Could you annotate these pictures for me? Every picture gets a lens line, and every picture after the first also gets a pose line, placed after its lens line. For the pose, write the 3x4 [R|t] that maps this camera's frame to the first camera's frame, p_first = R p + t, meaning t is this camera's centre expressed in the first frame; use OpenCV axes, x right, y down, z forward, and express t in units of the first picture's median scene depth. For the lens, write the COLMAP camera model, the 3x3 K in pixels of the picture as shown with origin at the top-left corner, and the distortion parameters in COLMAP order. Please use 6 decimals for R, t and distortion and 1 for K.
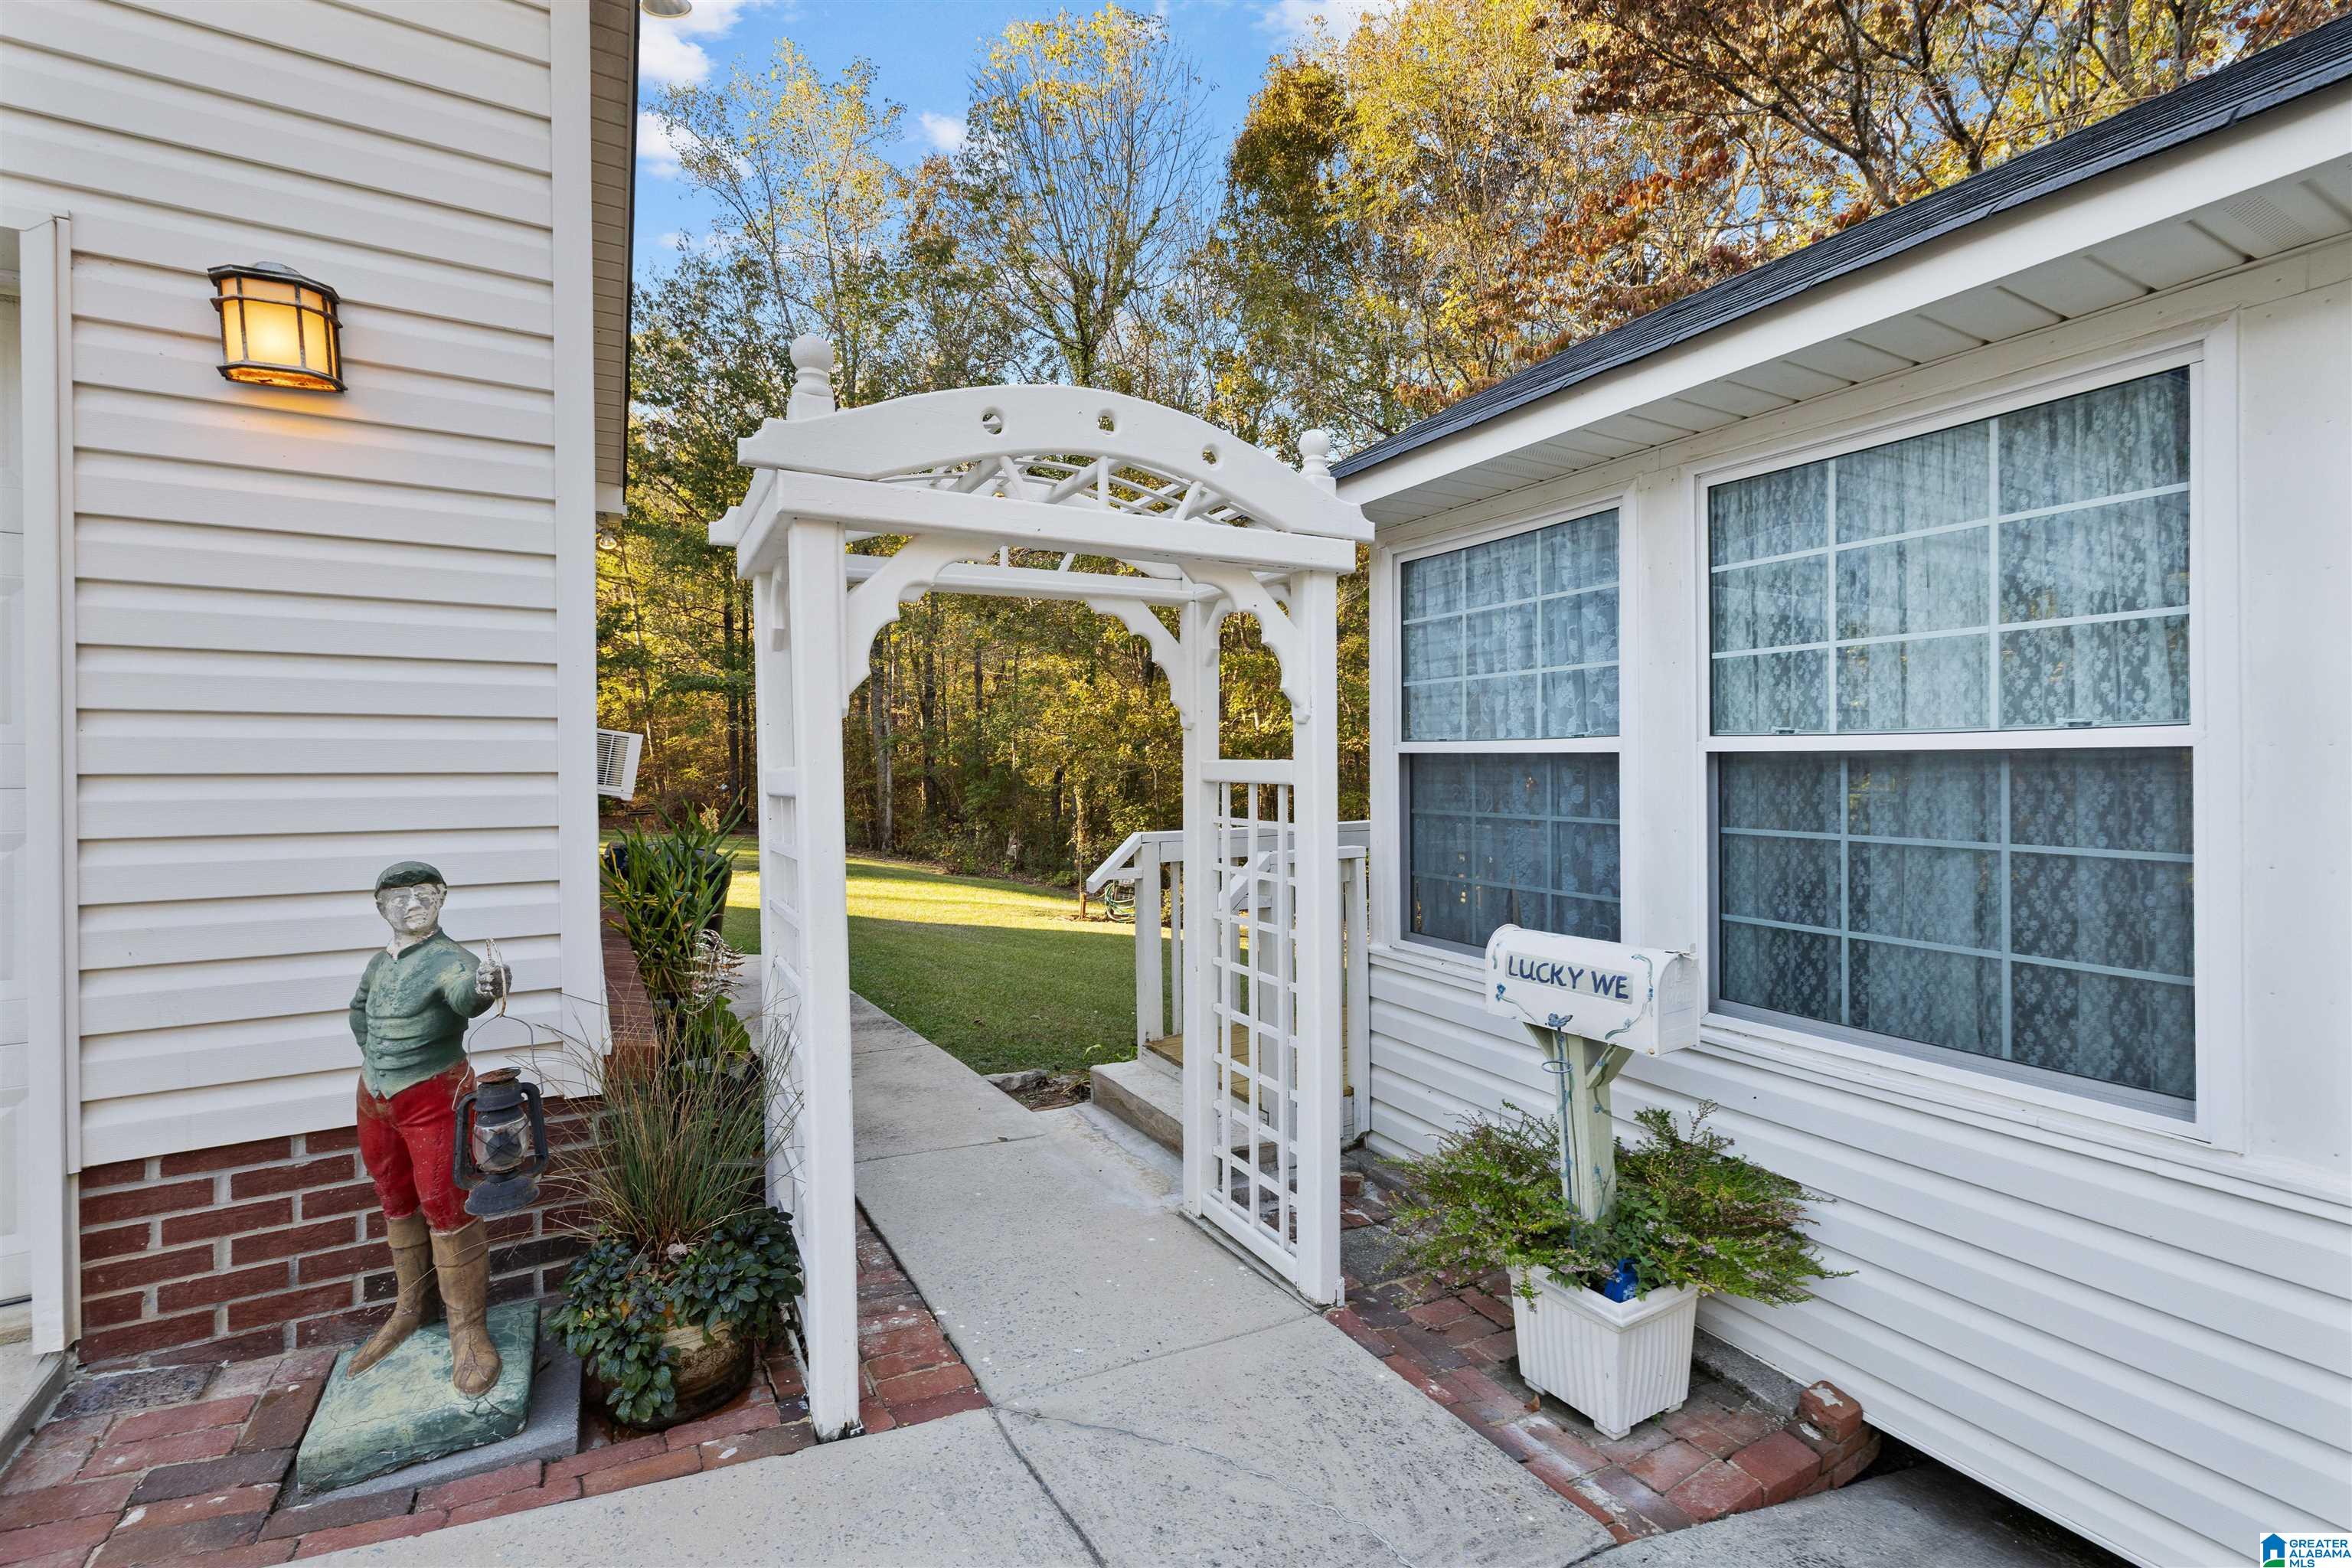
lens RADIAL K [[997.2, 0, 1172.8], [0, 997.2, 773.8], [0, 0, 1]] dist [0.000193, -0.000381]
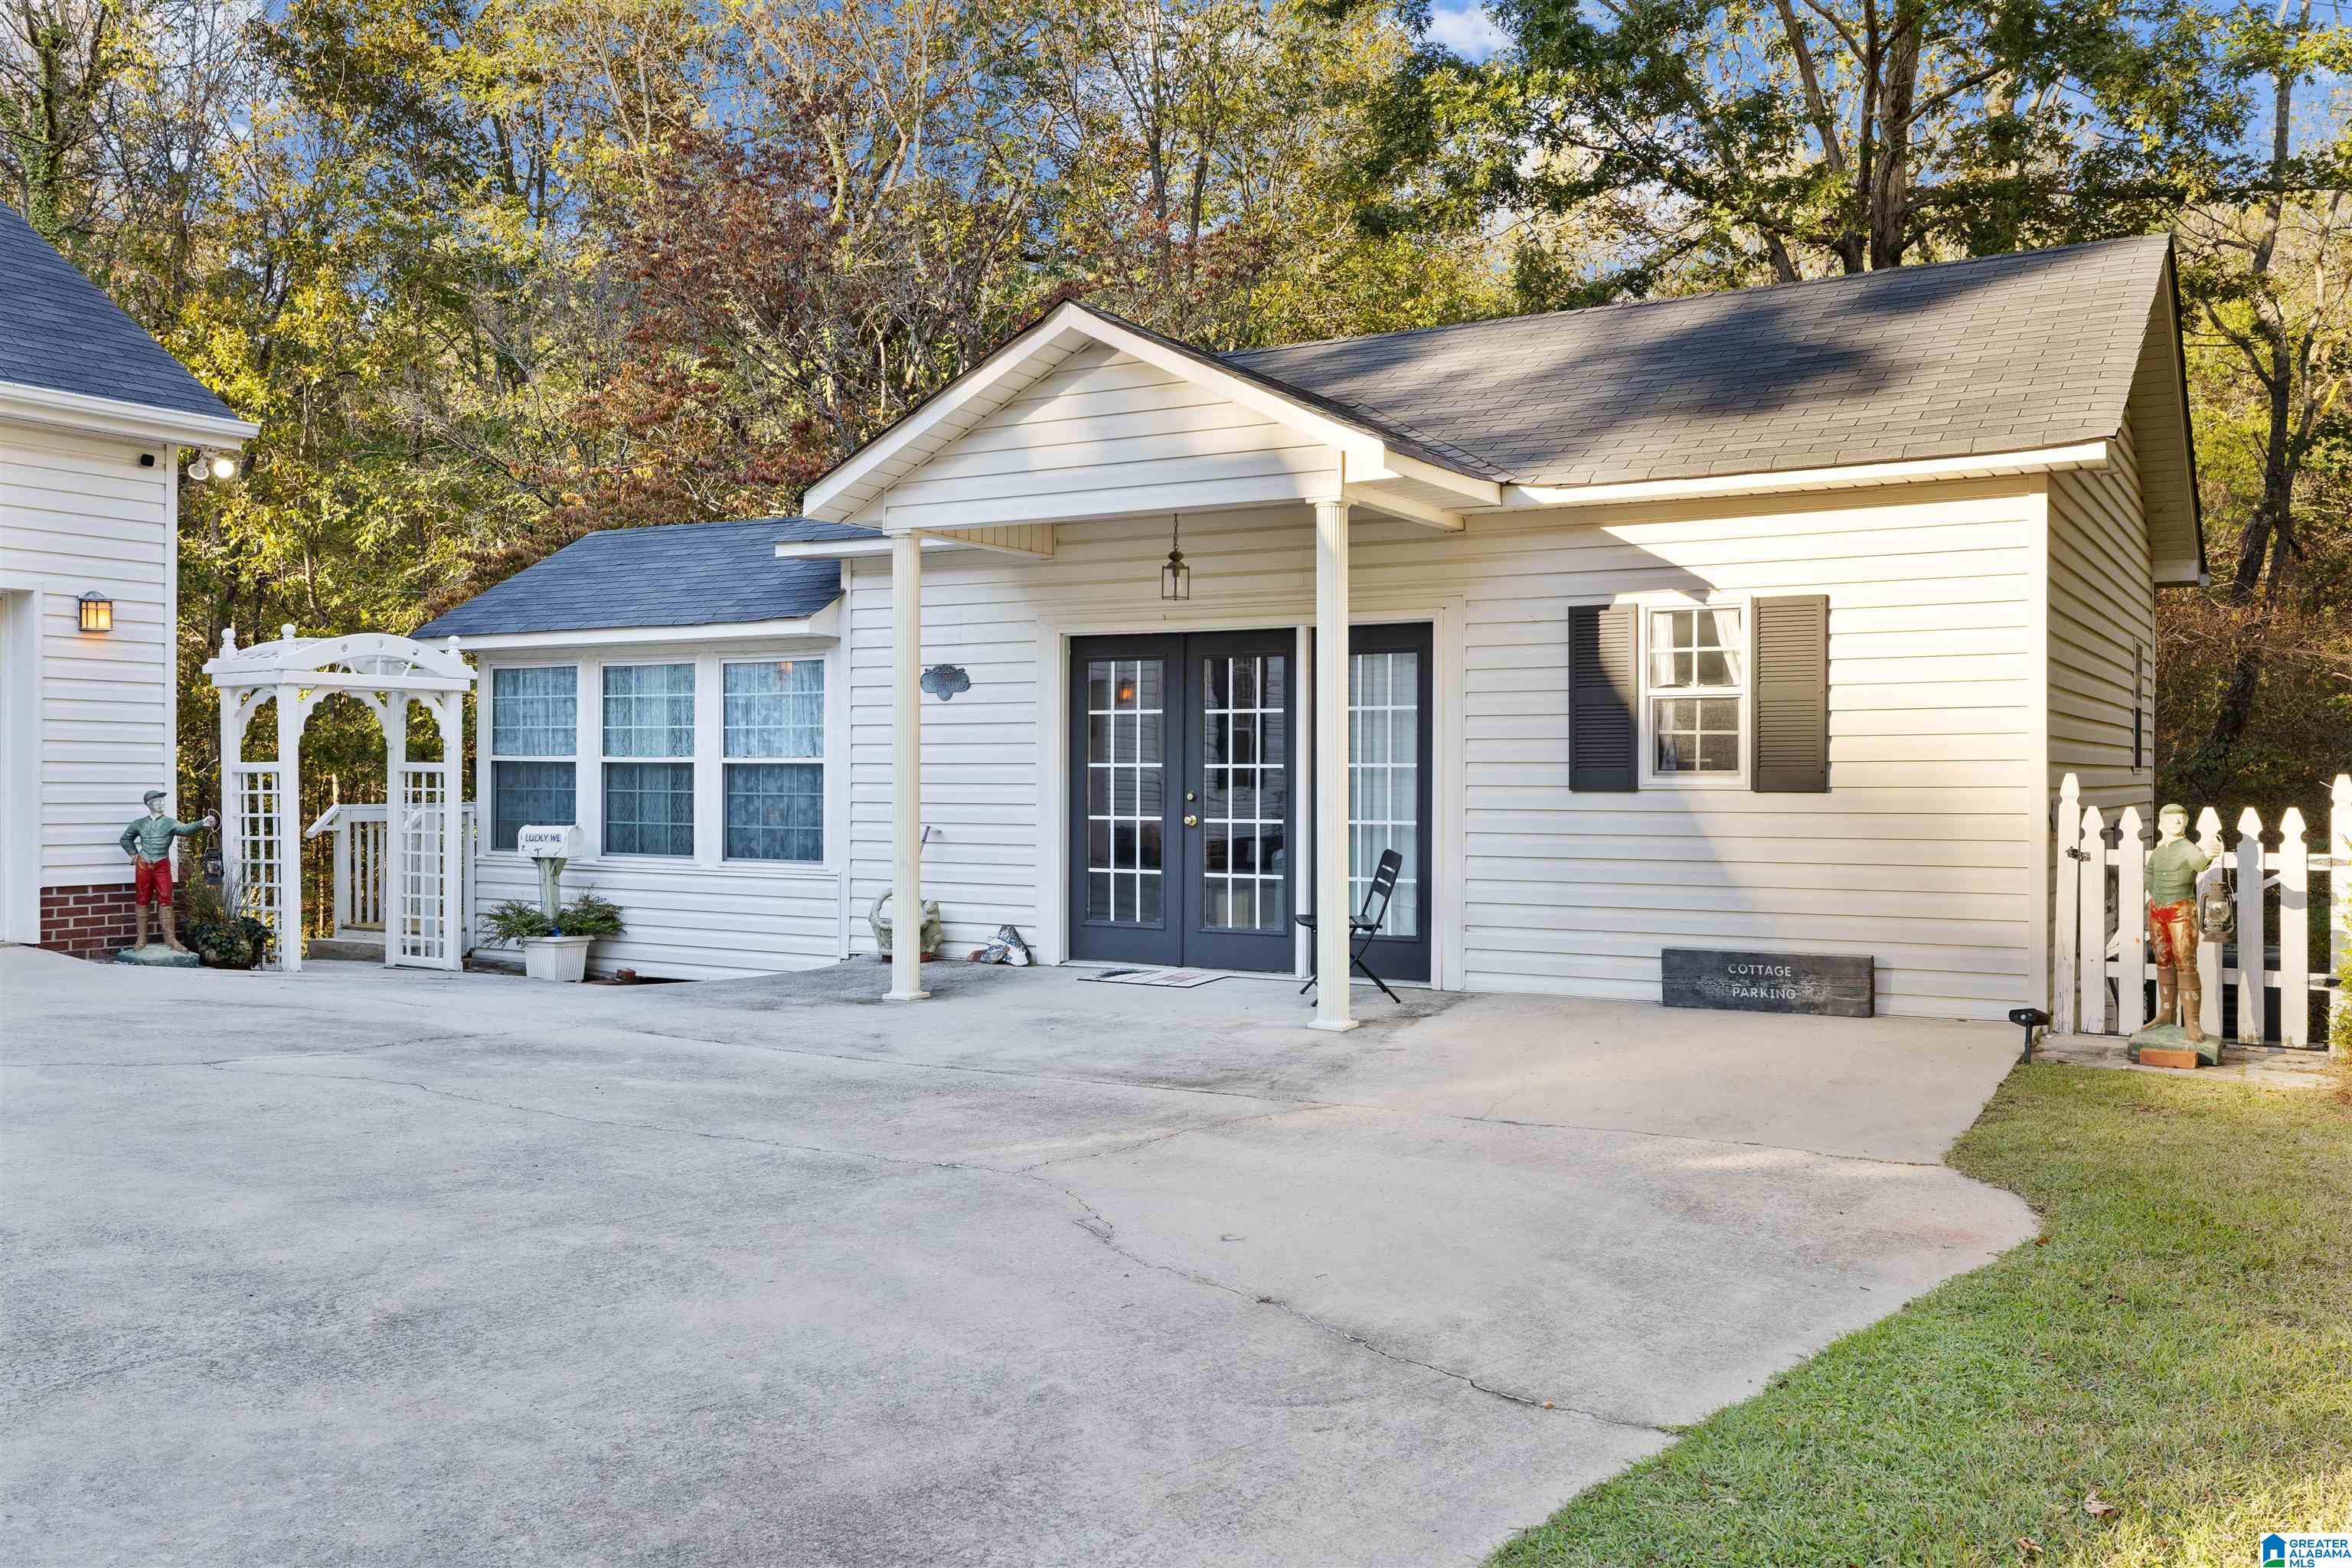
lens RADIAL K [[1964.4, 0, 1178.6], [0, 1964.4, 782.7], [0, 0, 1]] dist [-0.008995, -0.010194]
pose [[0.866177, 0.009683, 0.499644, -0.796012], [-0.006121, 0.999943, -0.008768, 0.074060], [-0.499701, 0.004536, 0.866186, -4.505165]]
